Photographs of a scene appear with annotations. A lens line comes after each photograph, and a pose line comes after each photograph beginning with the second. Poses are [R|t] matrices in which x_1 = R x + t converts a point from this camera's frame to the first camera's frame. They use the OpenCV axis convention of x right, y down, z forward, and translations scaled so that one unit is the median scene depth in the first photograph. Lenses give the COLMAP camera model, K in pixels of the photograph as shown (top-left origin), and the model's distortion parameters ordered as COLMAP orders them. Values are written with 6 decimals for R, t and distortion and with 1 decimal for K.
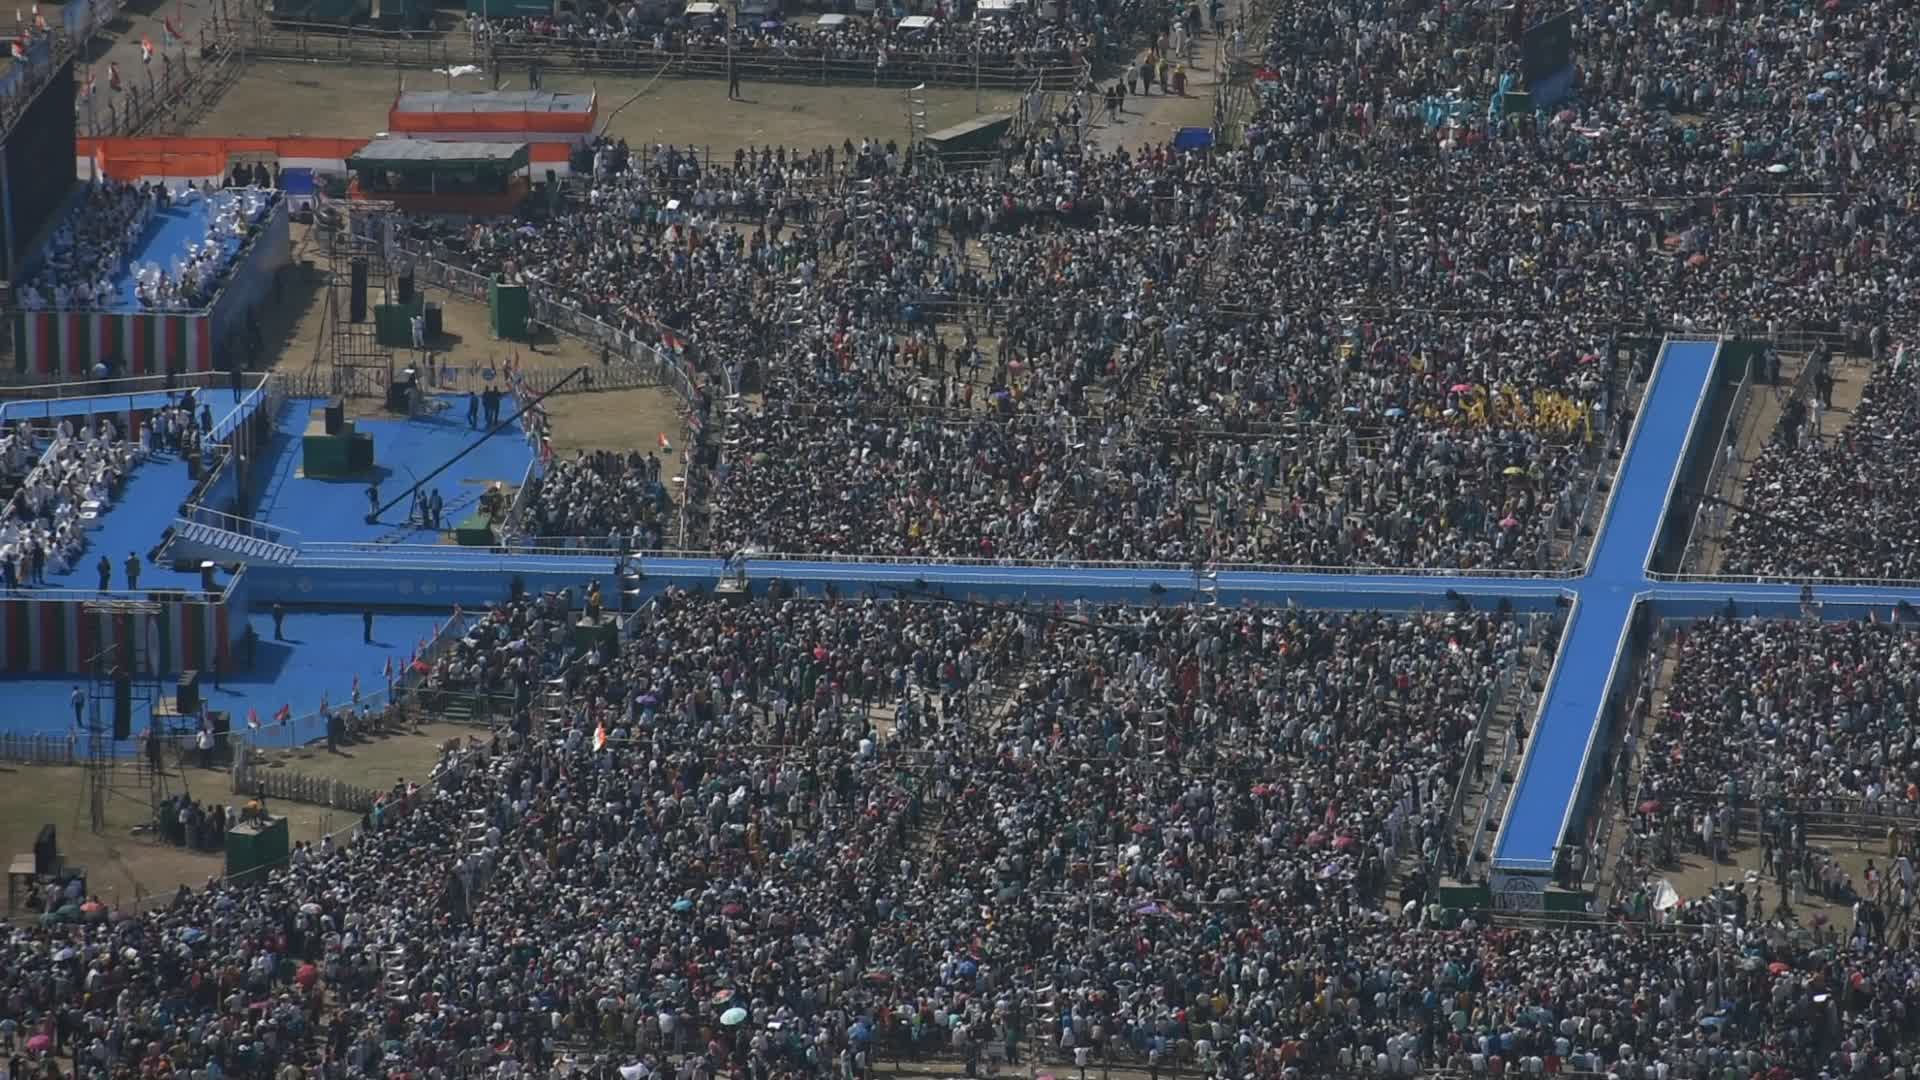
lens RADIAL K [[913.5, 0, 949.1], [0, 913.5, 536.2], [0, 0, 1]] dist [0.010826, -0.001296]
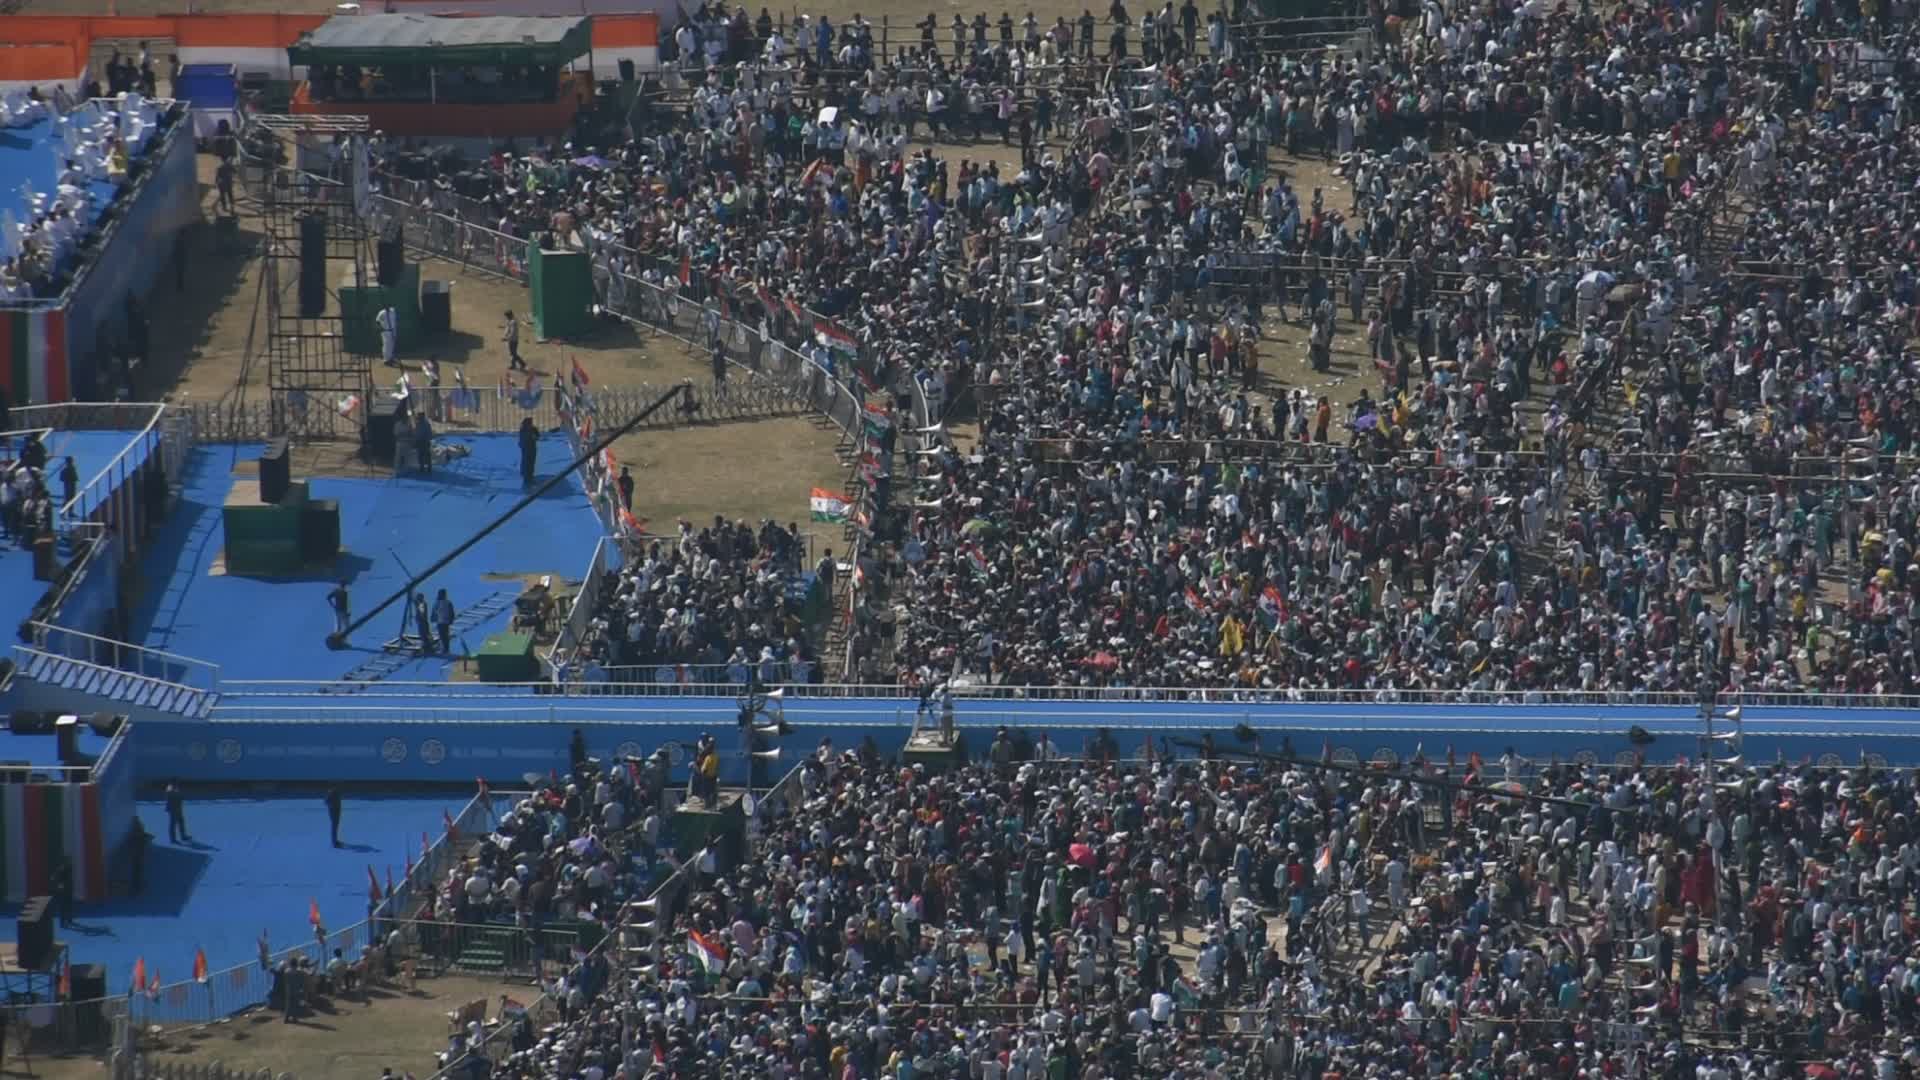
lens RADIAL K [[913.5, 0, 949.1], [0, 913.5, 536.2], [0, 0, 1]] dist [0.010826, -0.001296]
pose [[0.960987, -0.023236, -0.275616, -0.062379], [-0.001711, 0.995947, -0.089928, -0.028668], [0.276588, 0.086891, 0.957052, 0.448493]]
